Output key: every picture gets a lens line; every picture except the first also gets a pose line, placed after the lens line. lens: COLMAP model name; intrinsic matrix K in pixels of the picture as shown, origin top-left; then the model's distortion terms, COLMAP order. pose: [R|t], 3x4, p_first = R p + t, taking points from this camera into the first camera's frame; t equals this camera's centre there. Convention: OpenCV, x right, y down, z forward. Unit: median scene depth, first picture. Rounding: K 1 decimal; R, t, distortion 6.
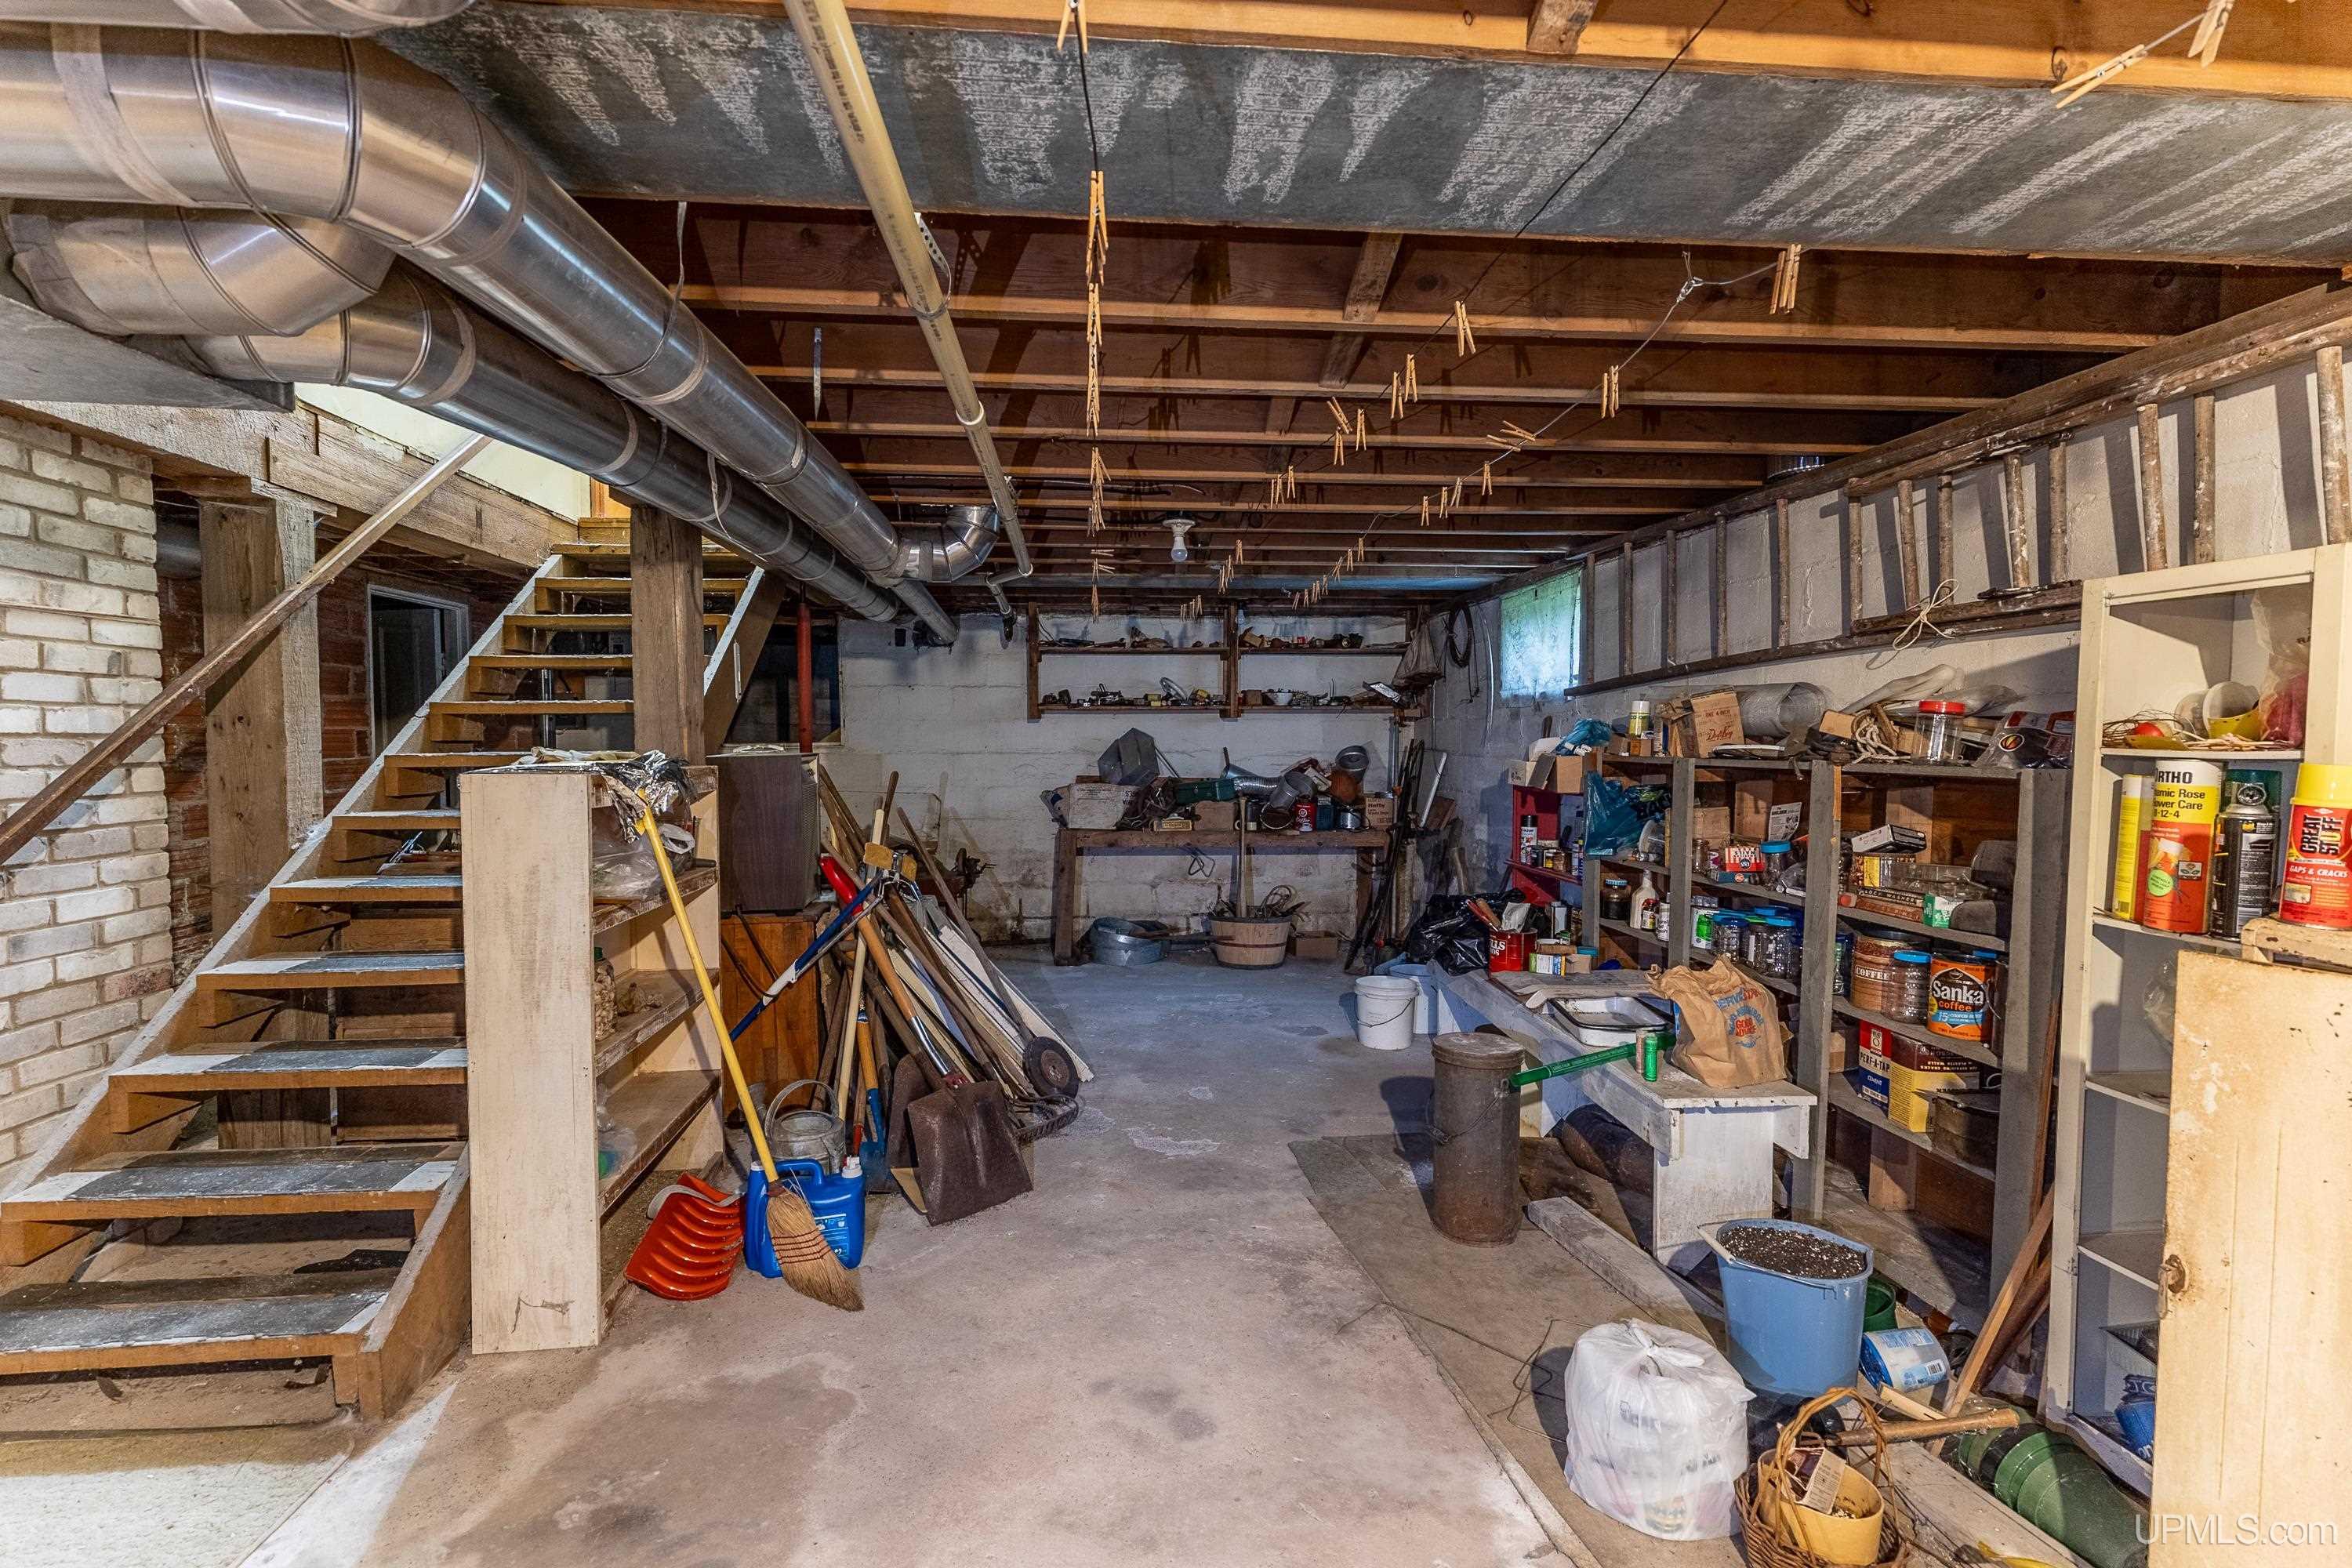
lens RADIAL K [[1075.9, 0, 1176.4], [0, 1075.9, 779.7], [0, 0, 1]] dist [0.007911, -0.001636]
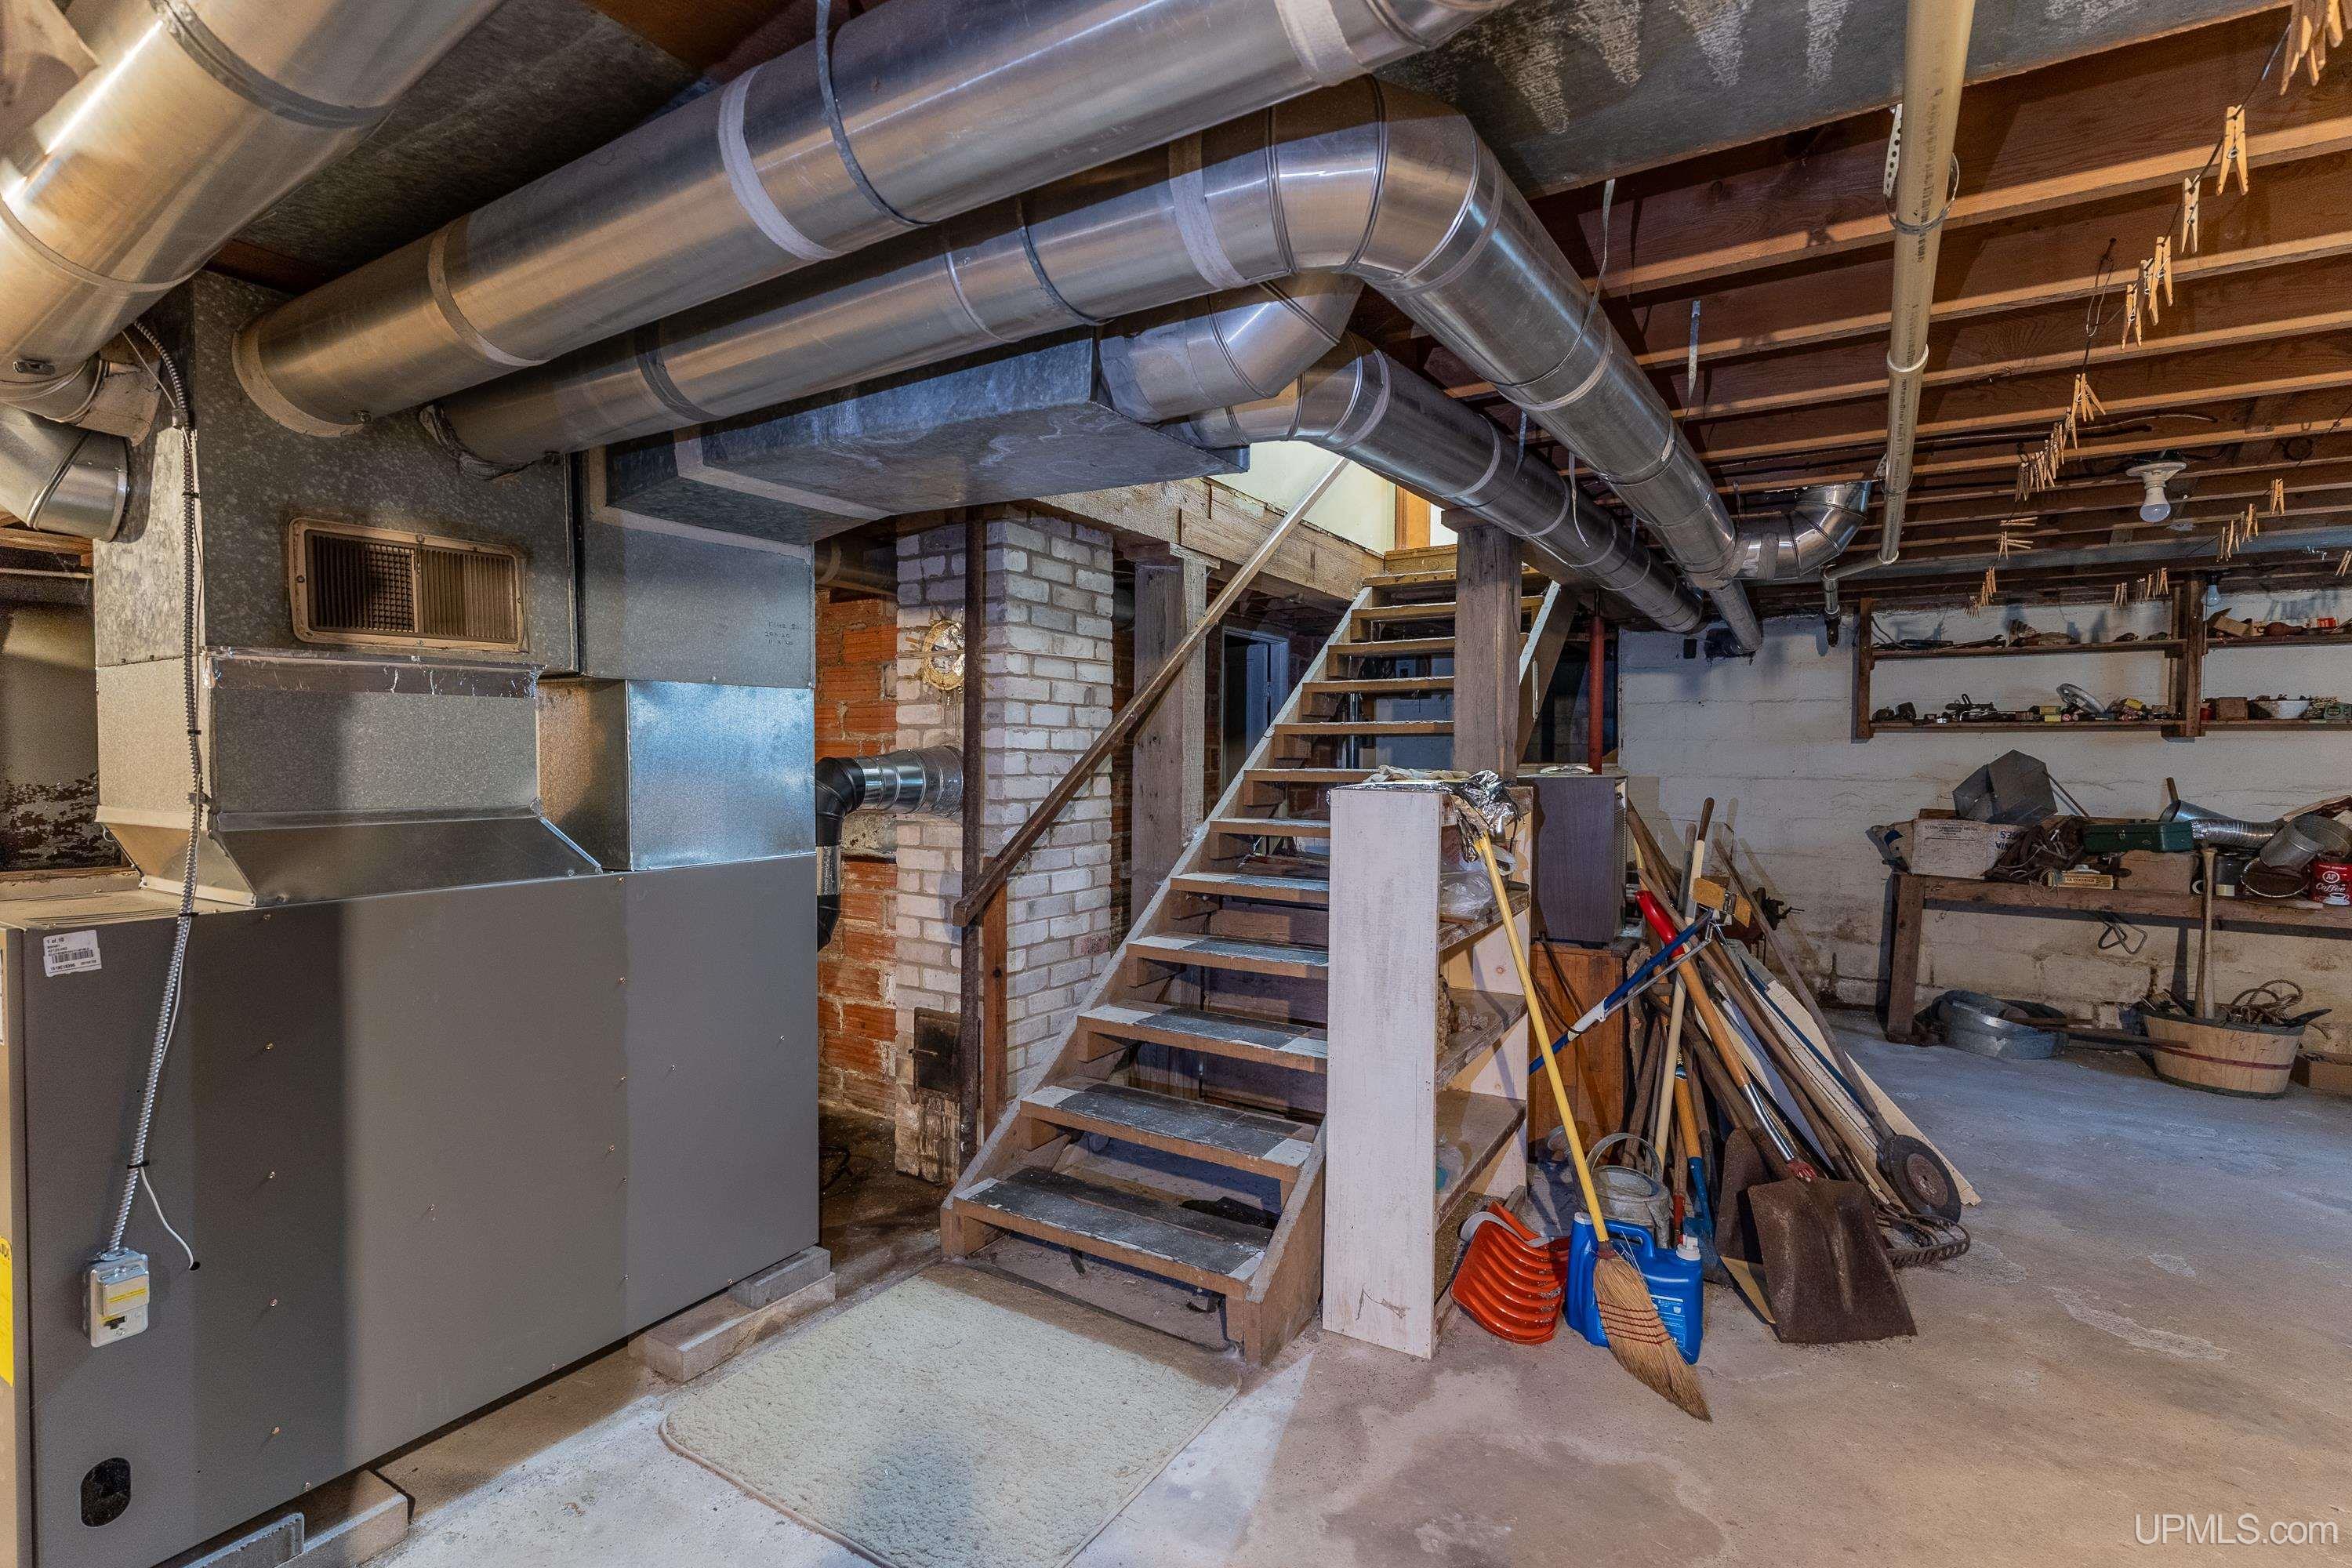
lens RADIAL K [[1075.9, 0, 1164.9], [0, 1075.9, 780.6], [0, 0, 1]] dist [0.007911, -0.001636]
pose [[0.797298, 0.023879, -0.603114, -0.117511], [-0.034043, 0.999406, -0.005434, -0.002557], [0.602626, 0.024864, 0.797637, 0.028579]]
